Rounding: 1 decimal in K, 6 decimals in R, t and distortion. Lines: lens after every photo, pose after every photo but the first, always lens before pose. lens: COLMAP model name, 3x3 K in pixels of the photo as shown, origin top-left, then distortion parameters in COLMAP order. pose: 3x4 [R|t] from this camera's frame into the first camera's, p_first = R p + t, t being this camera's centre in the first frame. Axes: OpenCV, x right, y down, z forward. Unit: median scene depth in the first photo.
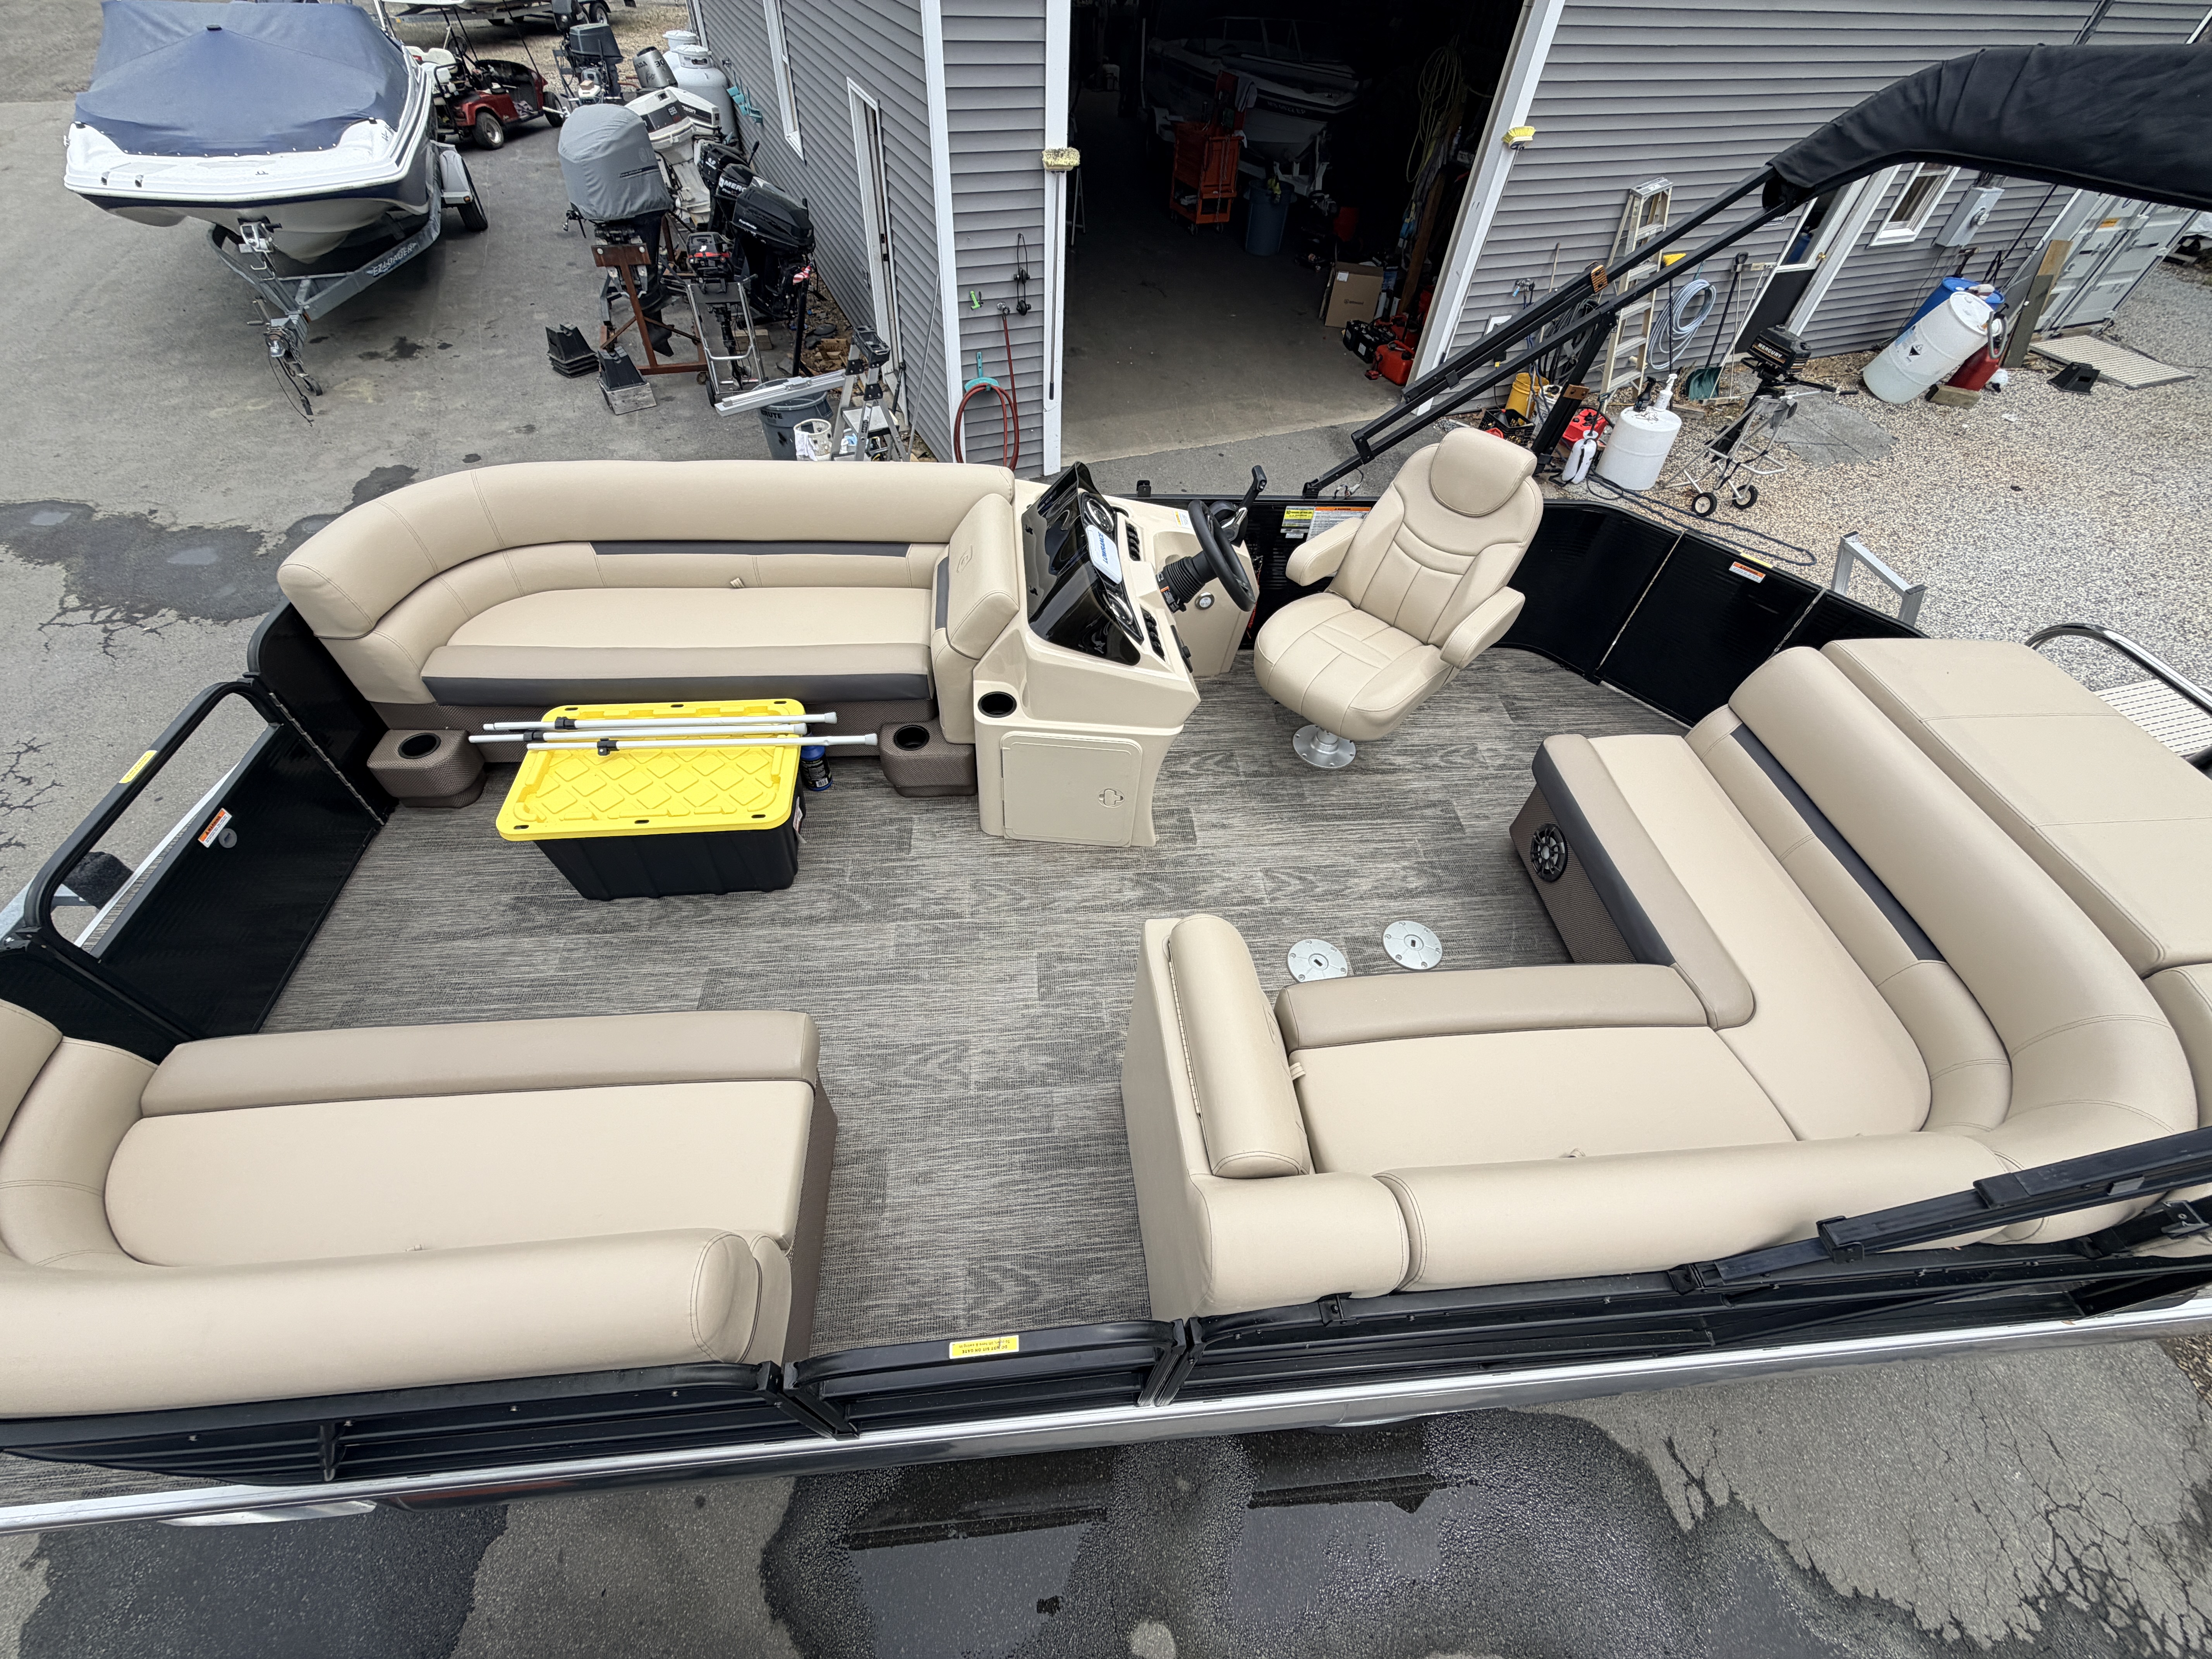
lens RADIAL K [[883.9, 0, 1102.1], [0, 883.9, 832.3], [0, 0, 1]] dist [0.000597, -0.000178]
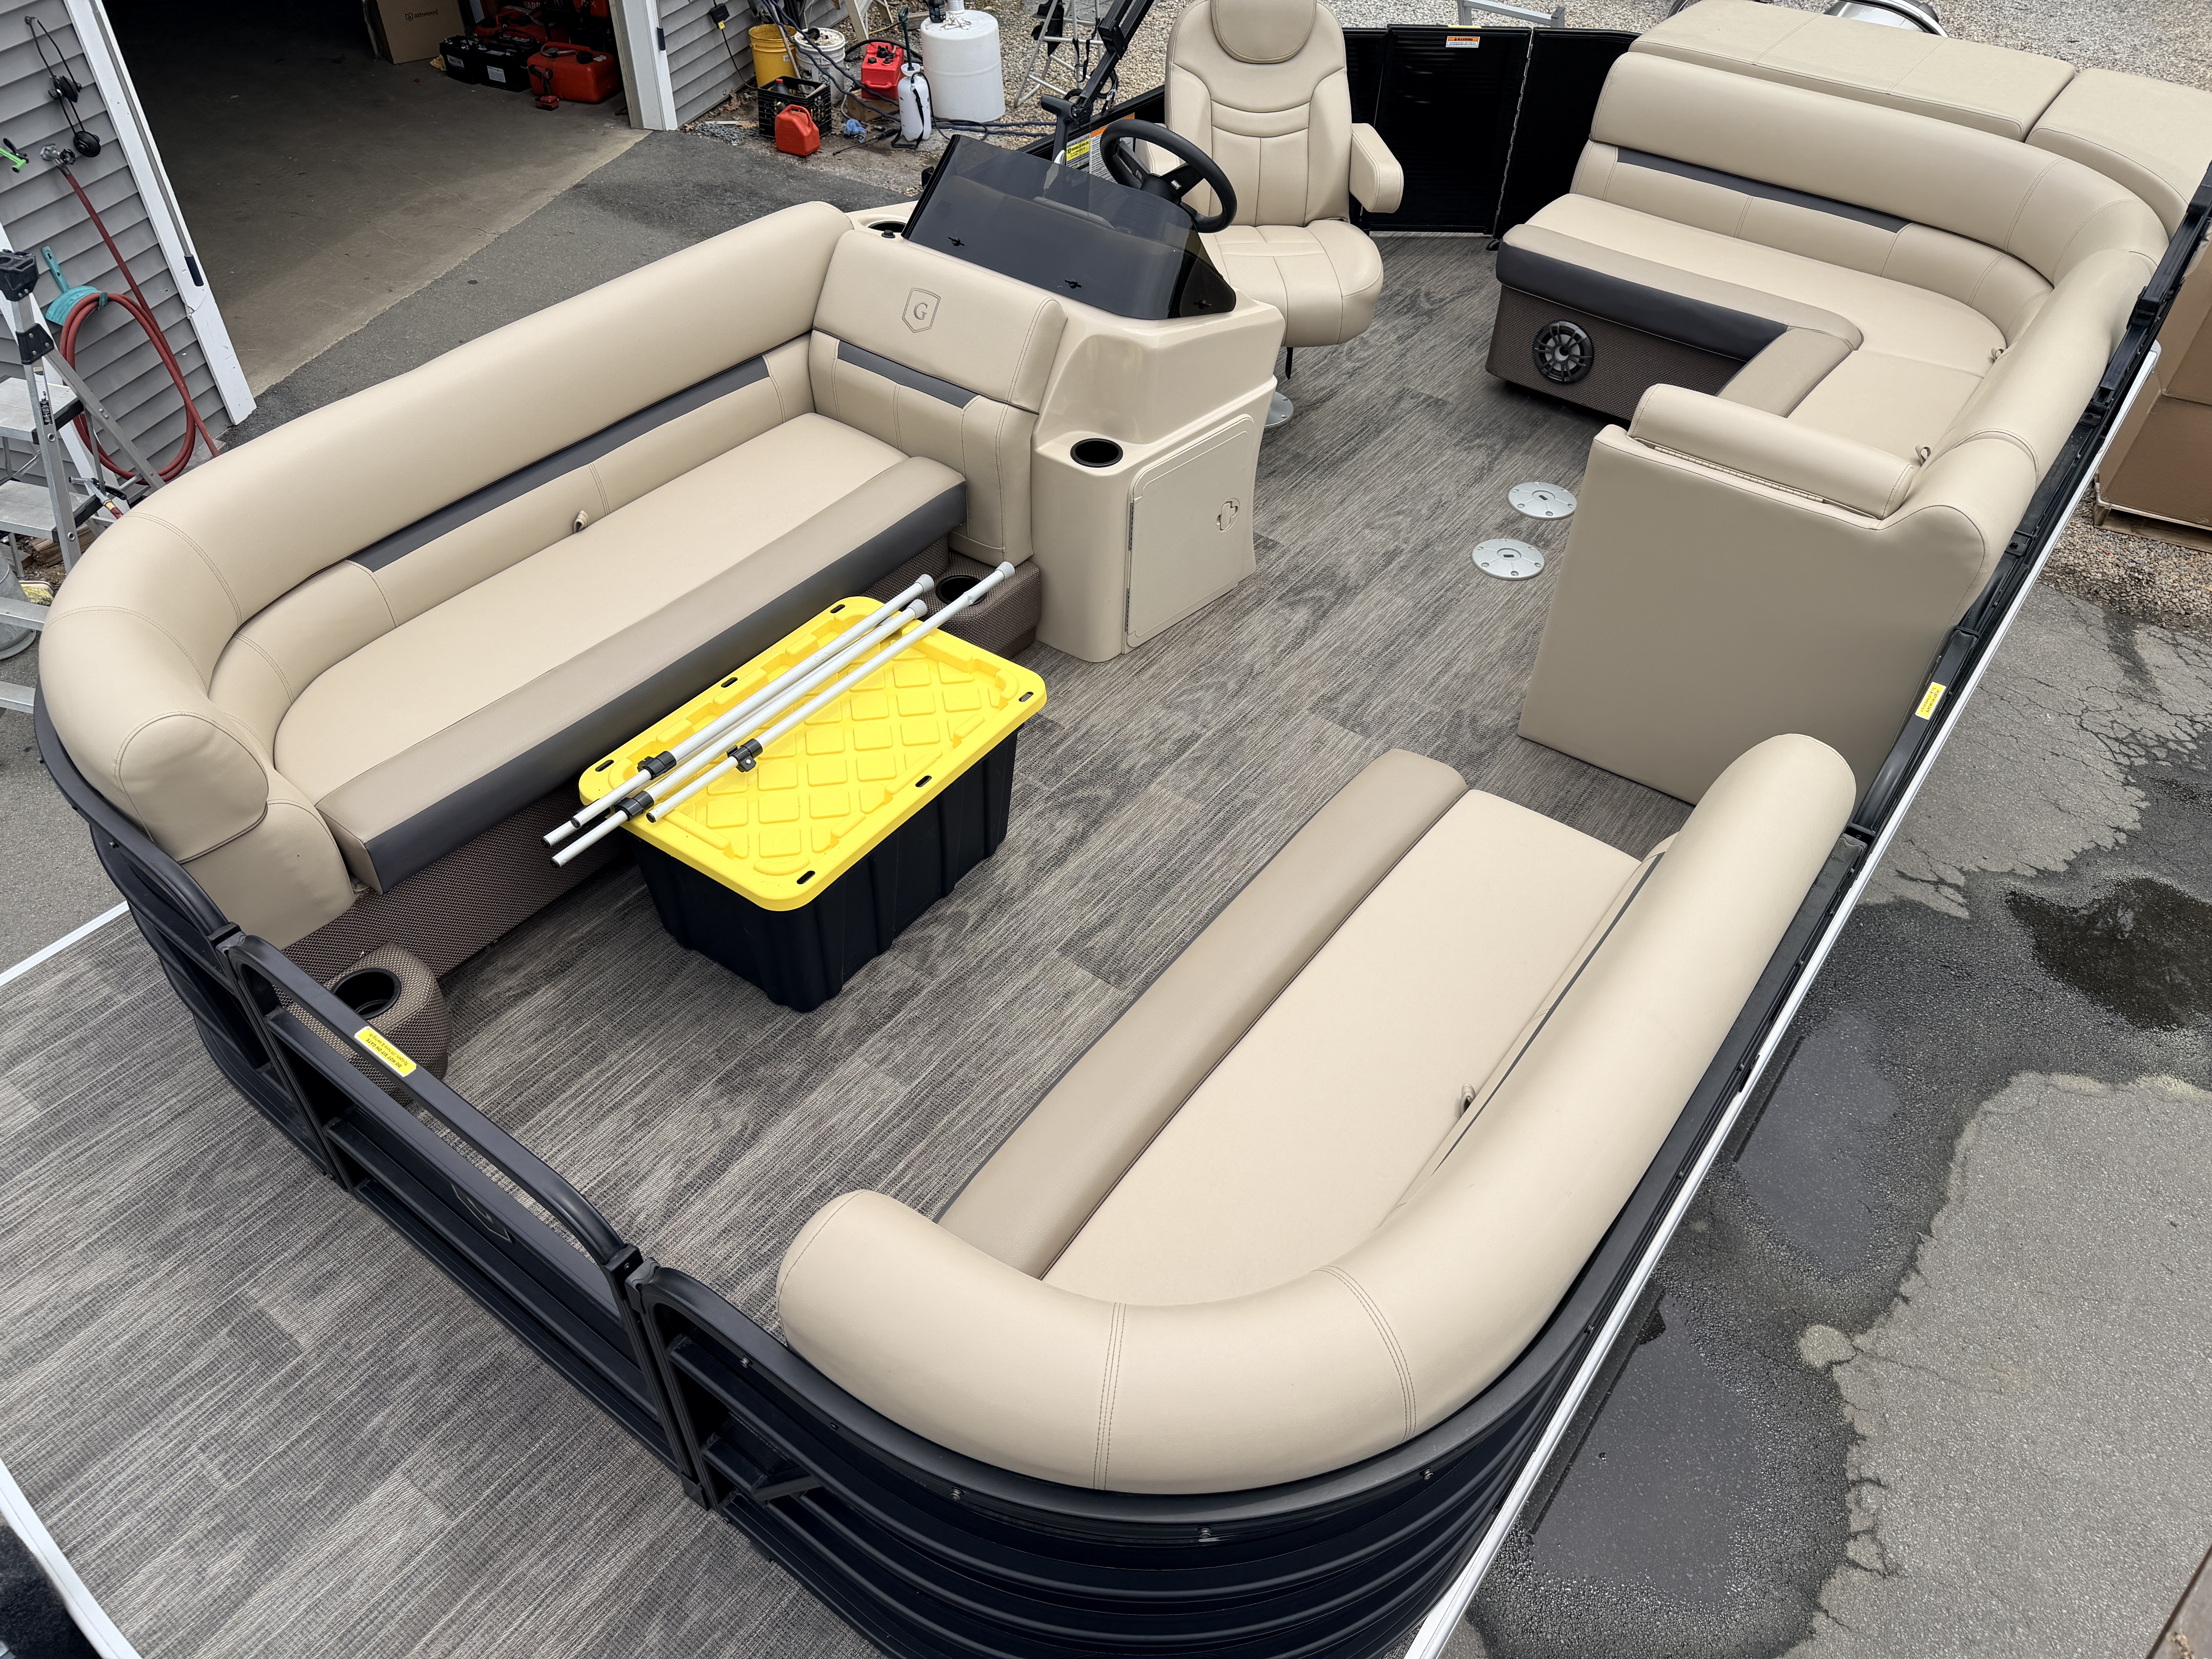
lens RADIAL K [[1560.1, 0, 1111.9], [0, 1560.1, 838.6], [0, 0, 1]] dist [0.042481, -0.049572]
pose [[0.662925, -0.543326, 0.515099, -0.821818], [0.570894, 0.811952, 0.121713, -0.029974], [-0.484366, 0.213380, 0.848445, -0.032205]]
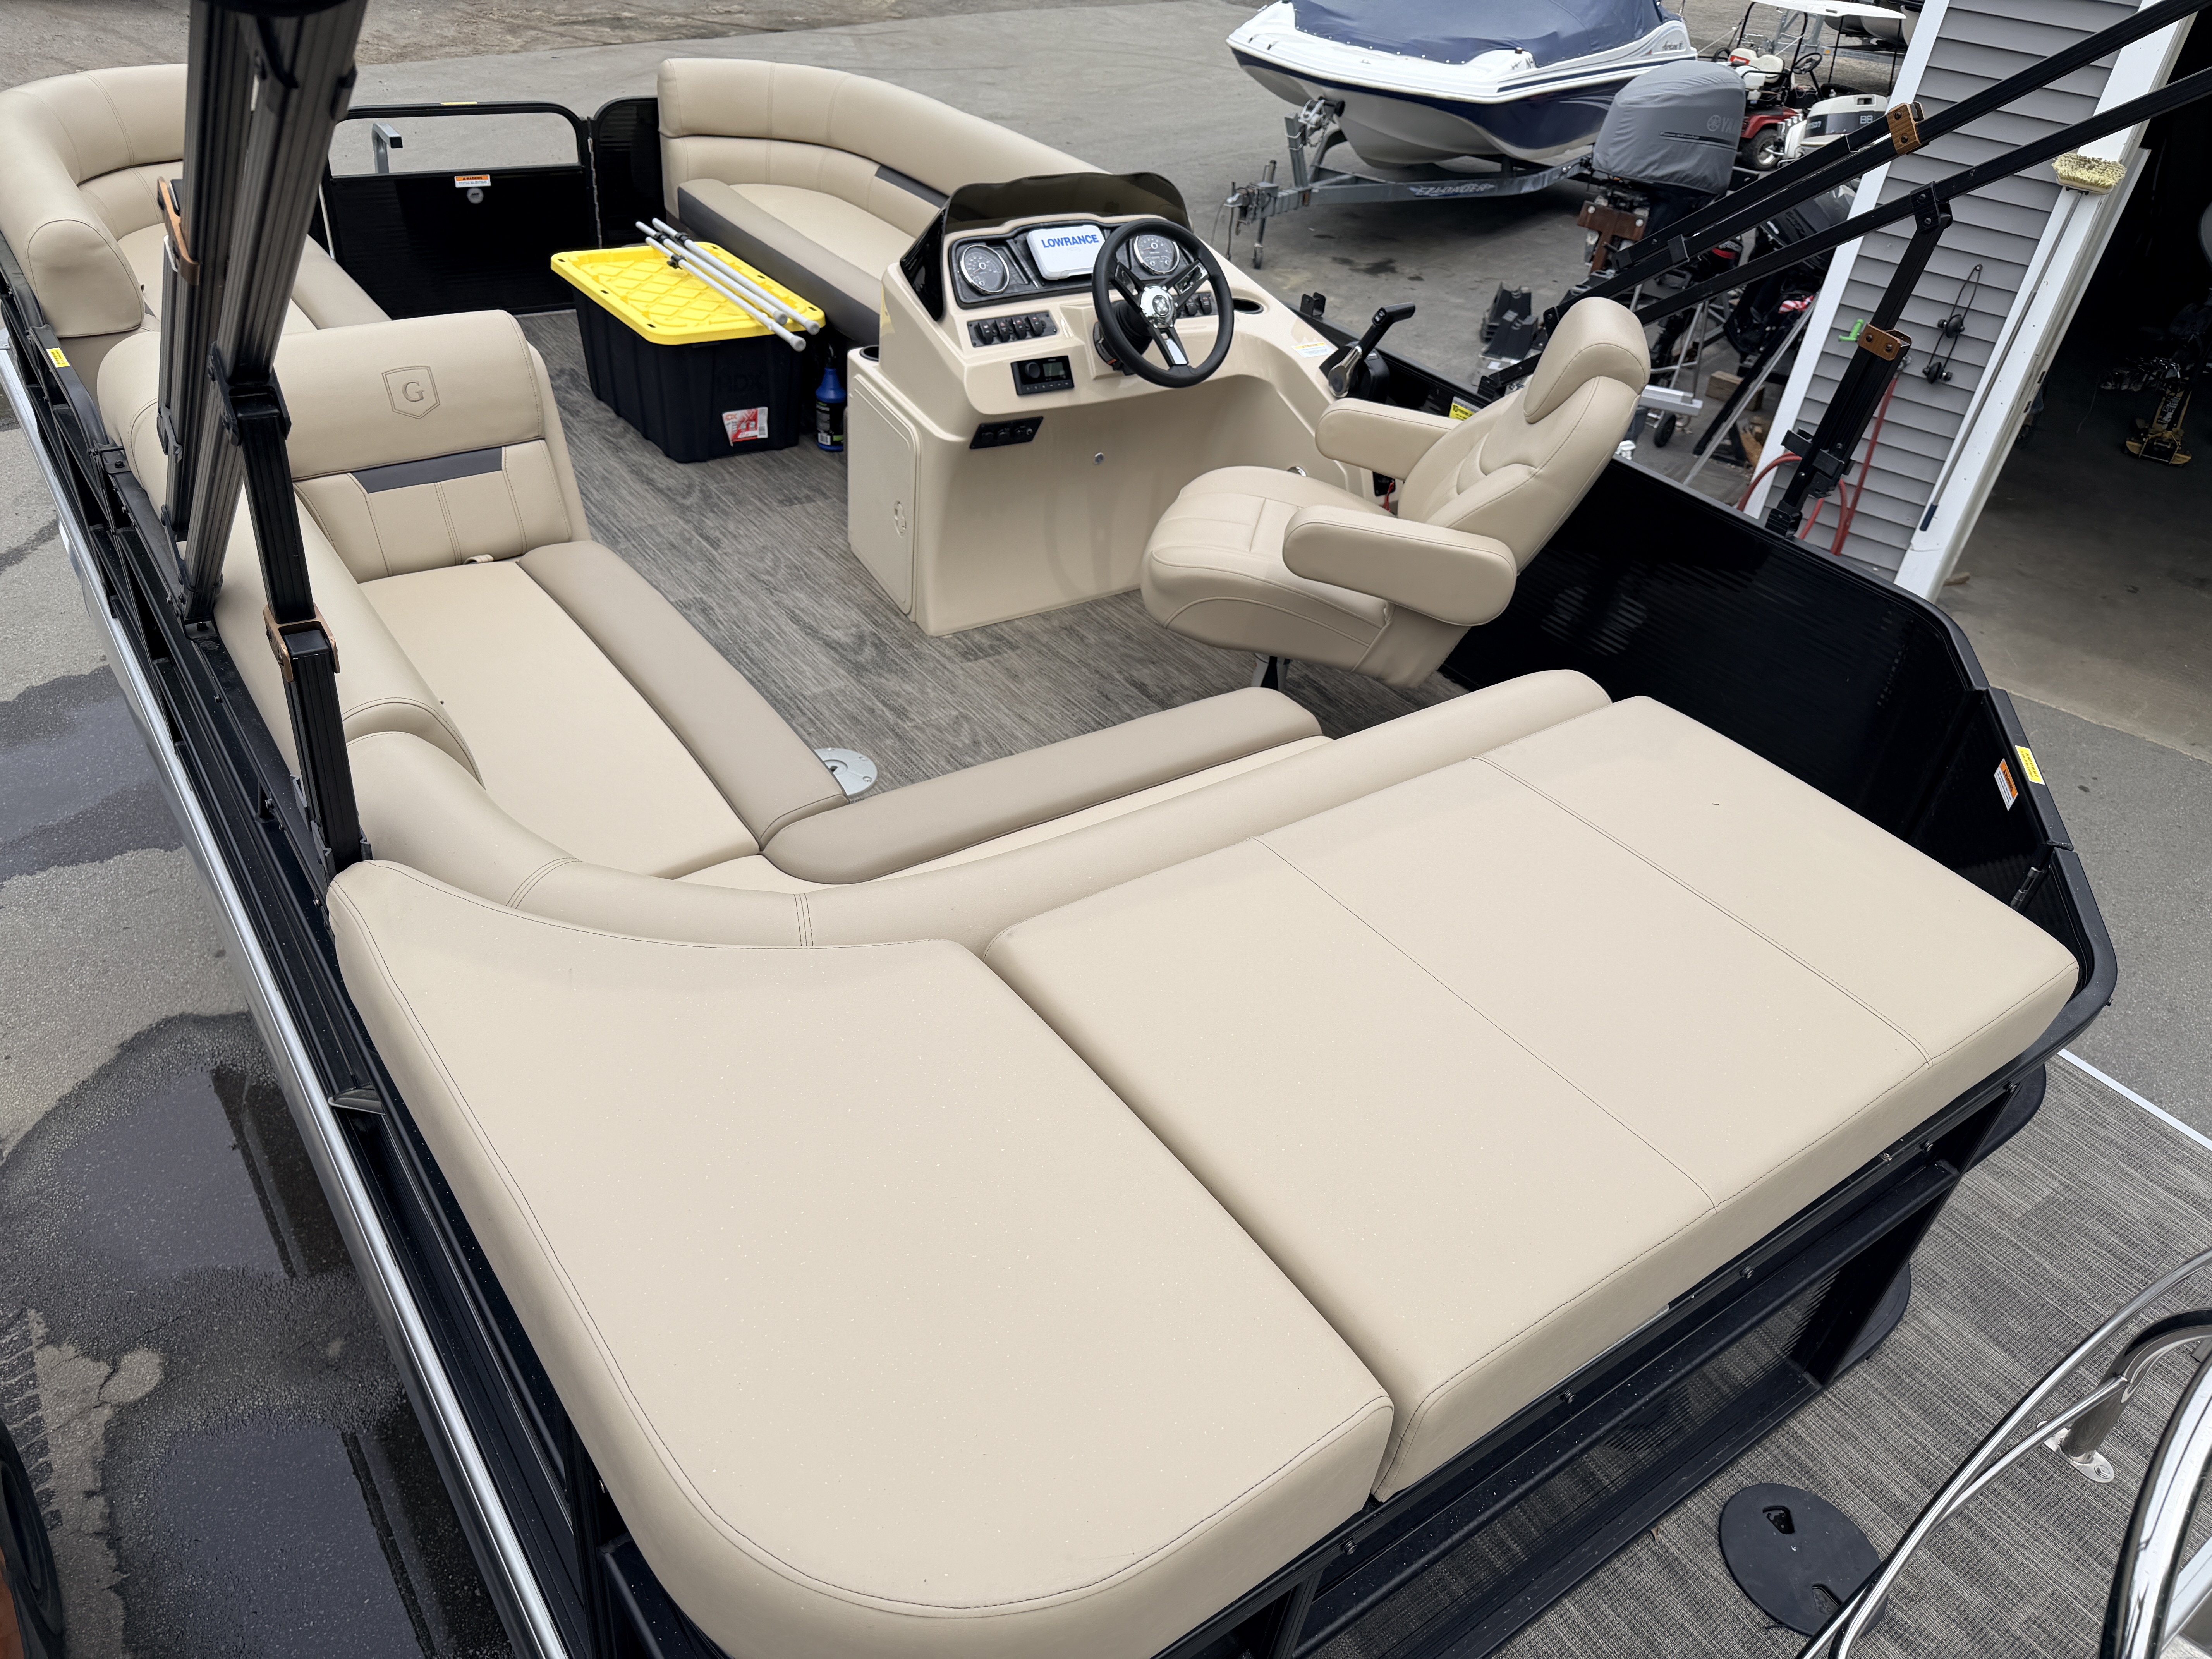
lens RADIAL K [[1560.1, 0, 1125.5], [0, 1560.1, 837.1], [0, 0, 1]] dist [0.042481, -0.049572]
pose [[0.518385, 0.491522, -0.699774, 1.086277], [-0.689744, 0.724049, -0.002382, 0.025607], [0.505500, 0.483899, 0.714361, 0.243187]]
